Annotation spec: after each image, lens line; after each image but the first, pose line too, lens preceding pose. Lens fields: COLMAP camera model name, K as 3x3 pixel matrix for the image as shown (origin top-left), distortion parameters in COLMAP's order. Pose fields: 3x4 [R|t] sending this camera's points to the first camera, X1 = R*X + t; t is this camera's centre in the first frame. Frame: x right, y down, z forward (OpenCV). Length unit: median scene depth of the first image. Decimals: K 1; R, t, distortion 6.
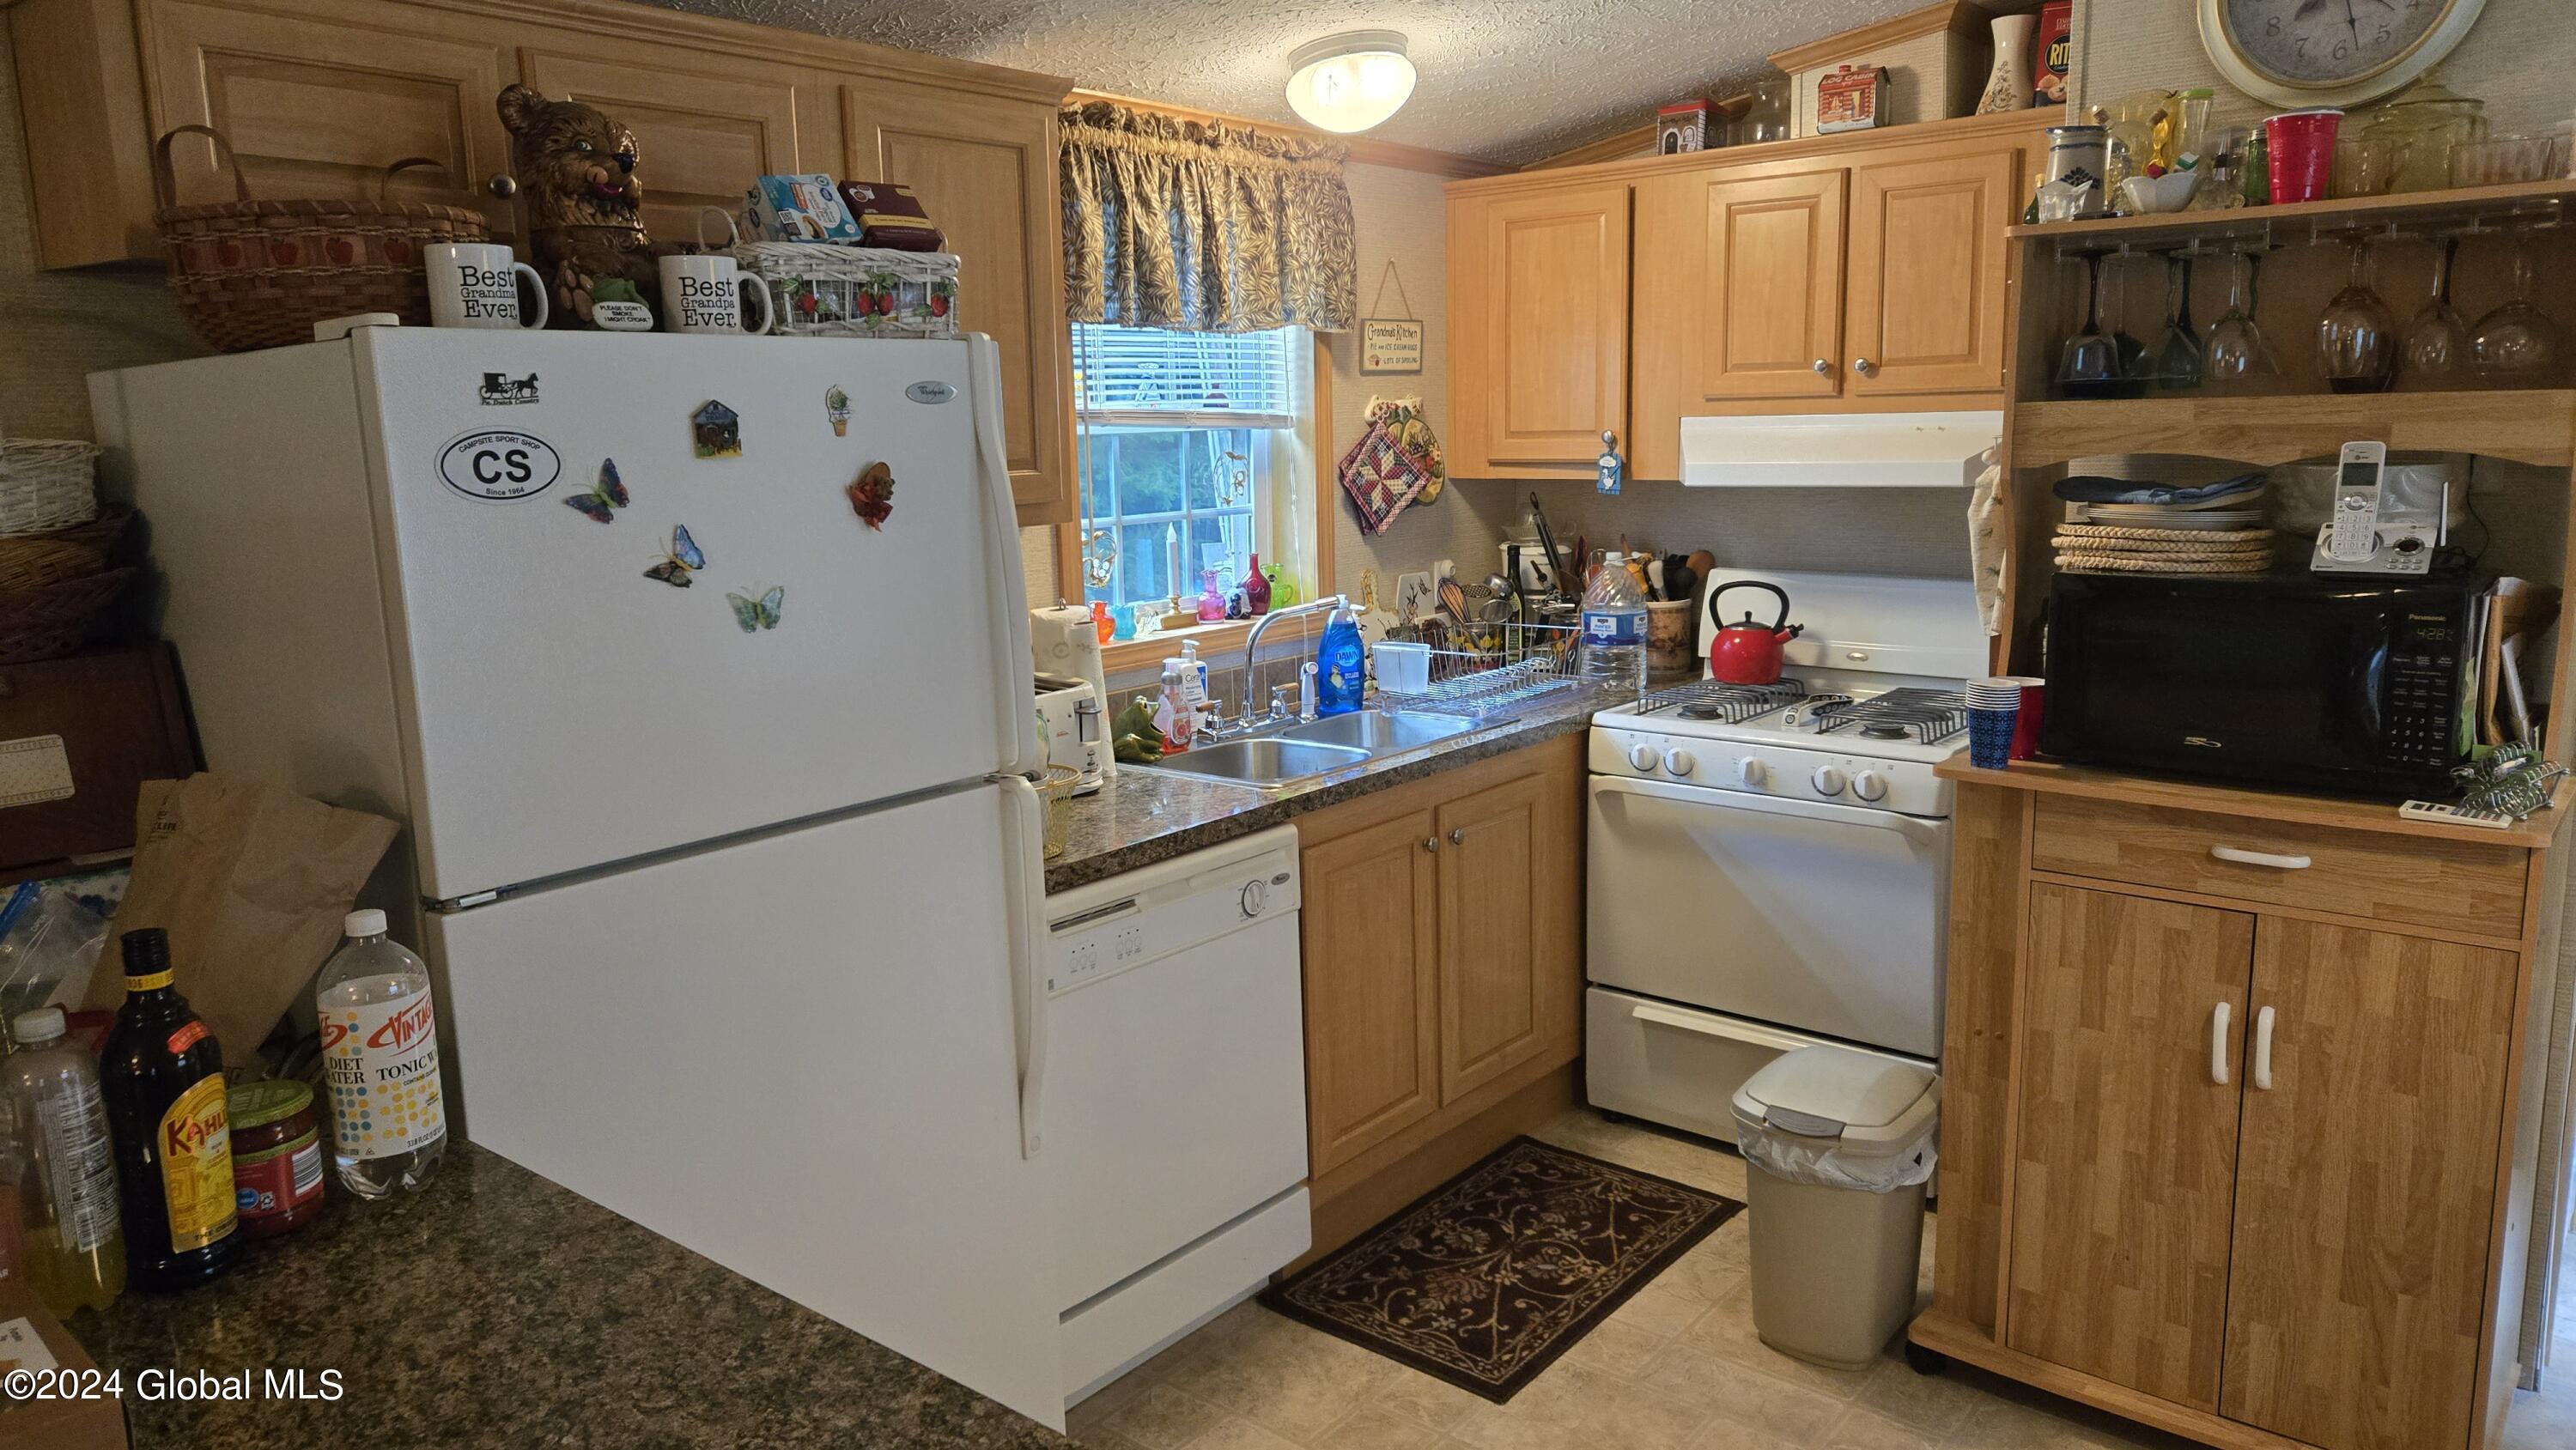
lens RADIAL K [[1715.8, 0, 1288.0], [0, 1715.8, 725.0], [0, 0, 1]] dist [-0.002758, -0.001357]
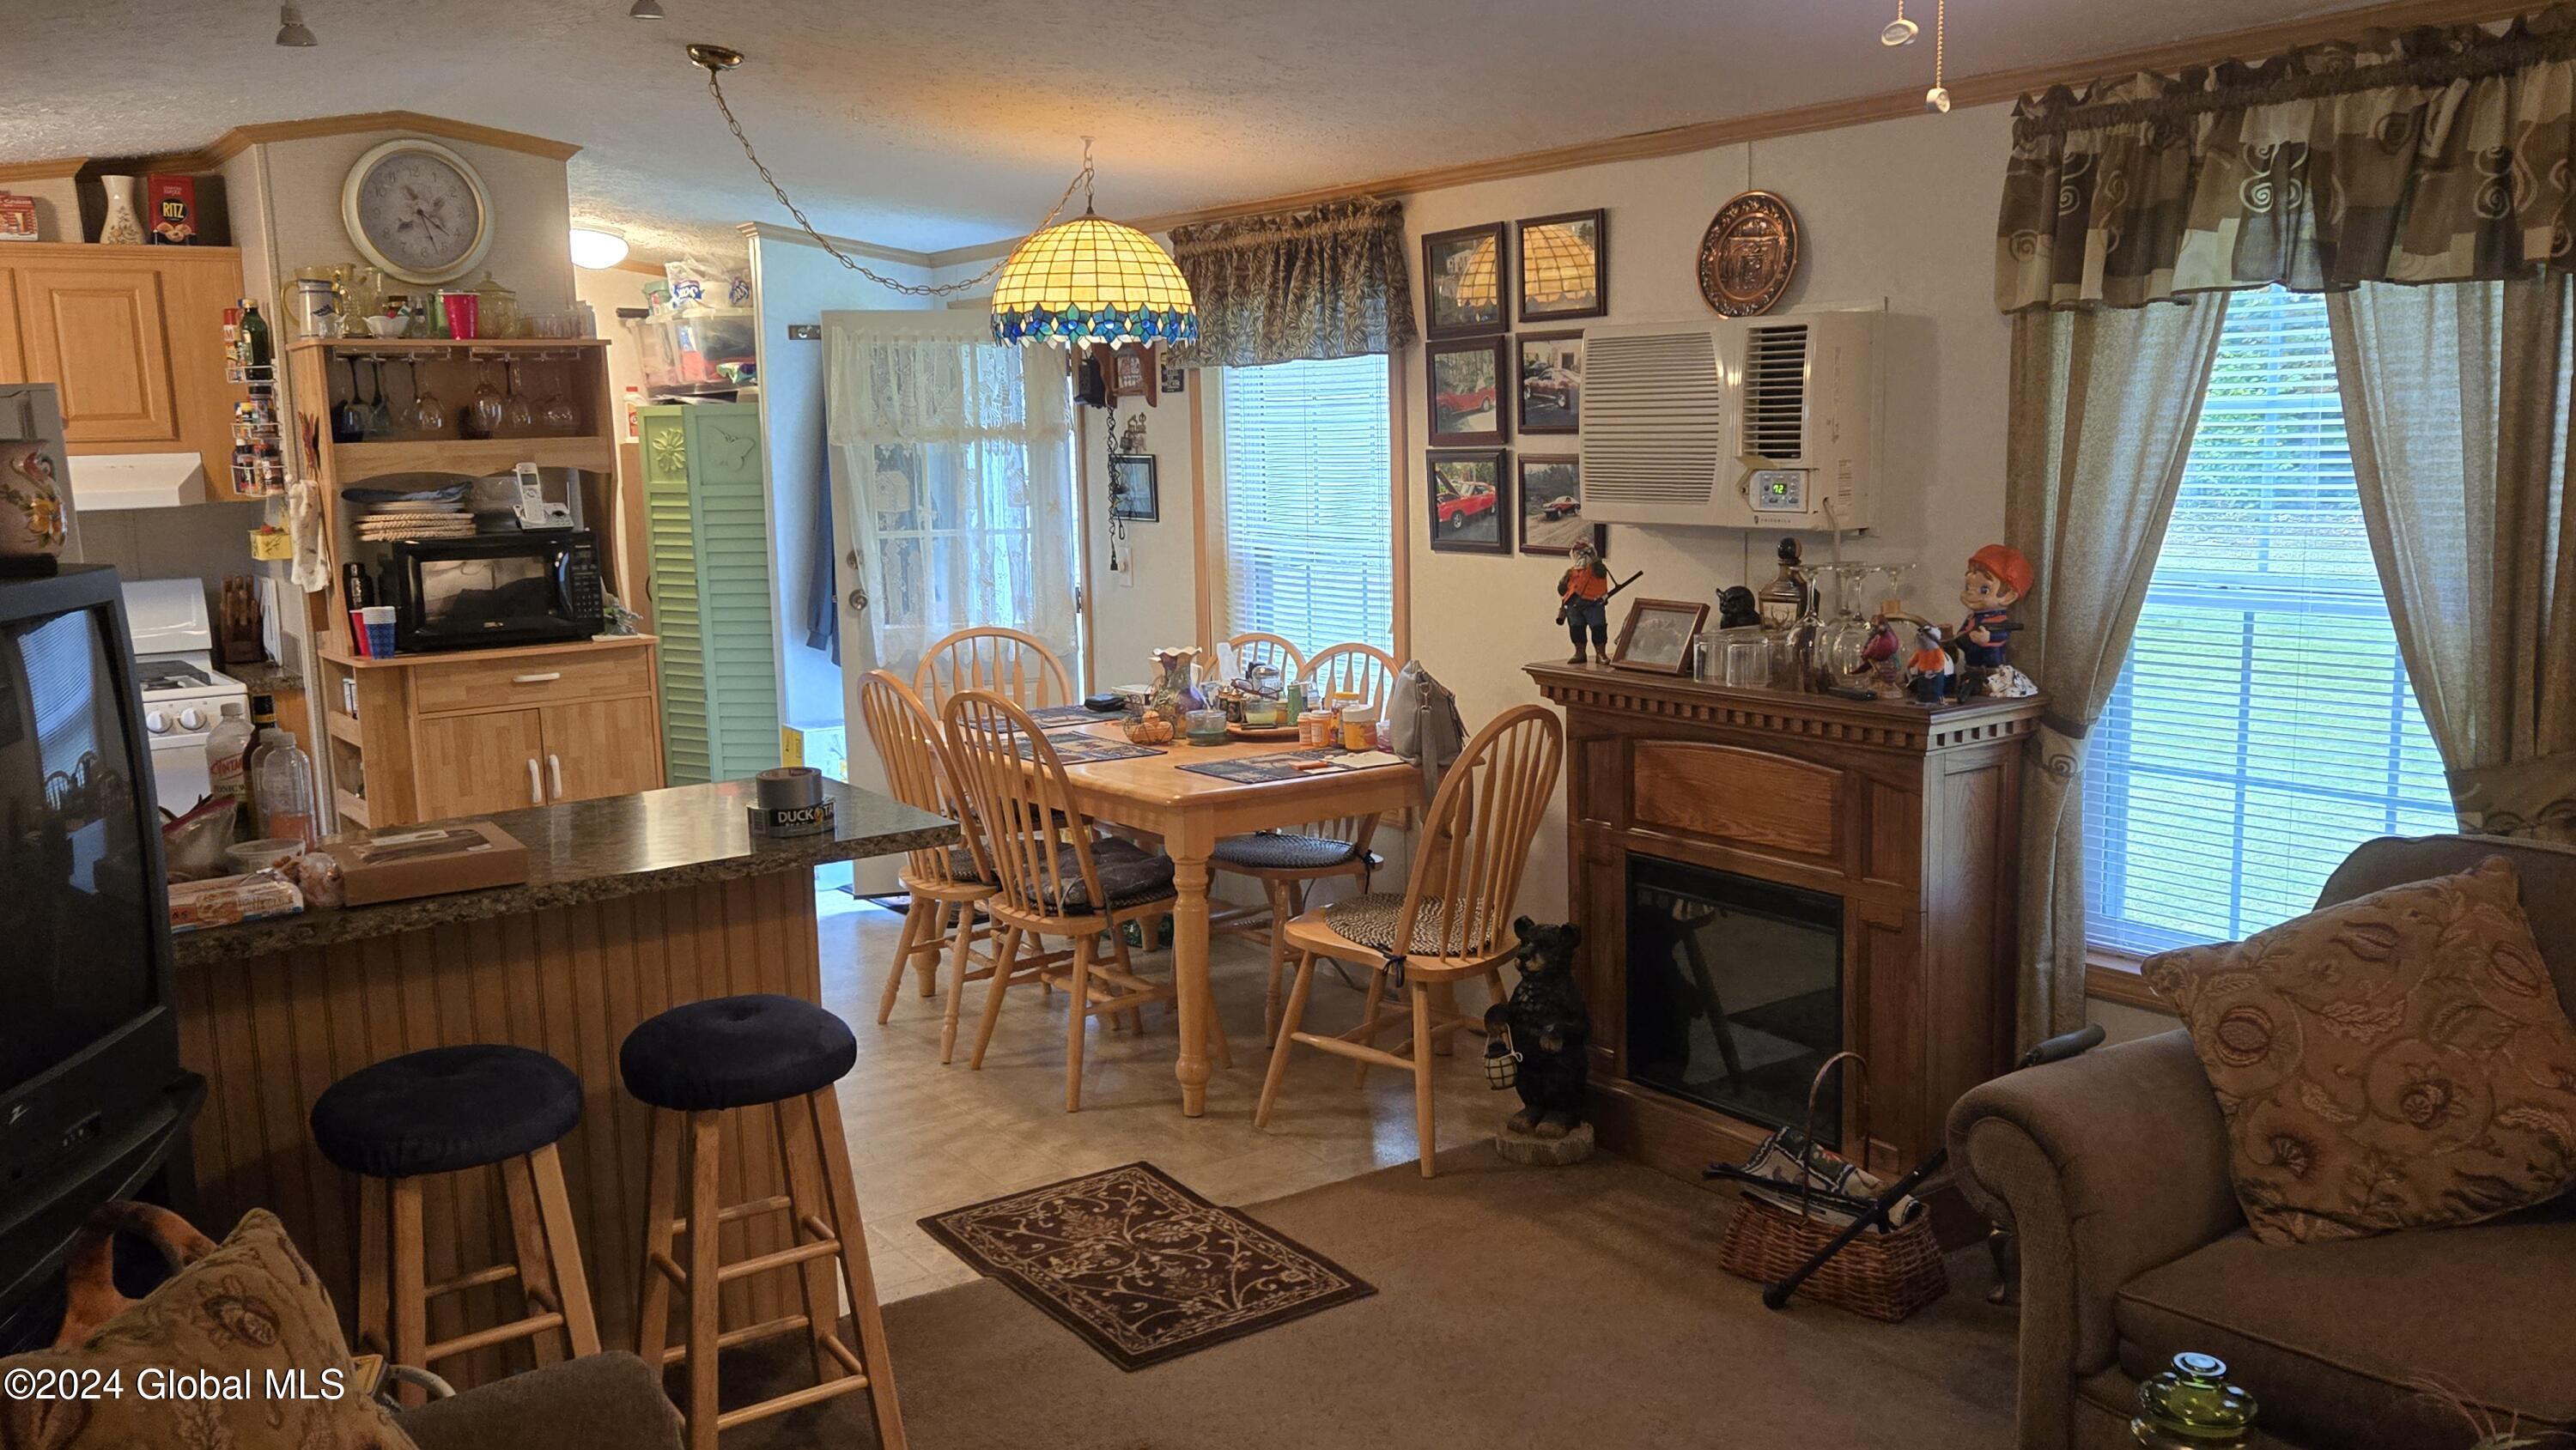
lens RADIAL K [[1988.7, 0, 1288.0], [0, 1988.7, 725.0], [0, 0, 1]] dist [-0.002187, -0.000809]
pose [[0.234974, -0.133913, 0.962733, -1.323138], [0.189415, 0.977784, 0.089776, 0.084618], [-0.953367, 0.161261, 0.255119, -0.346024]]
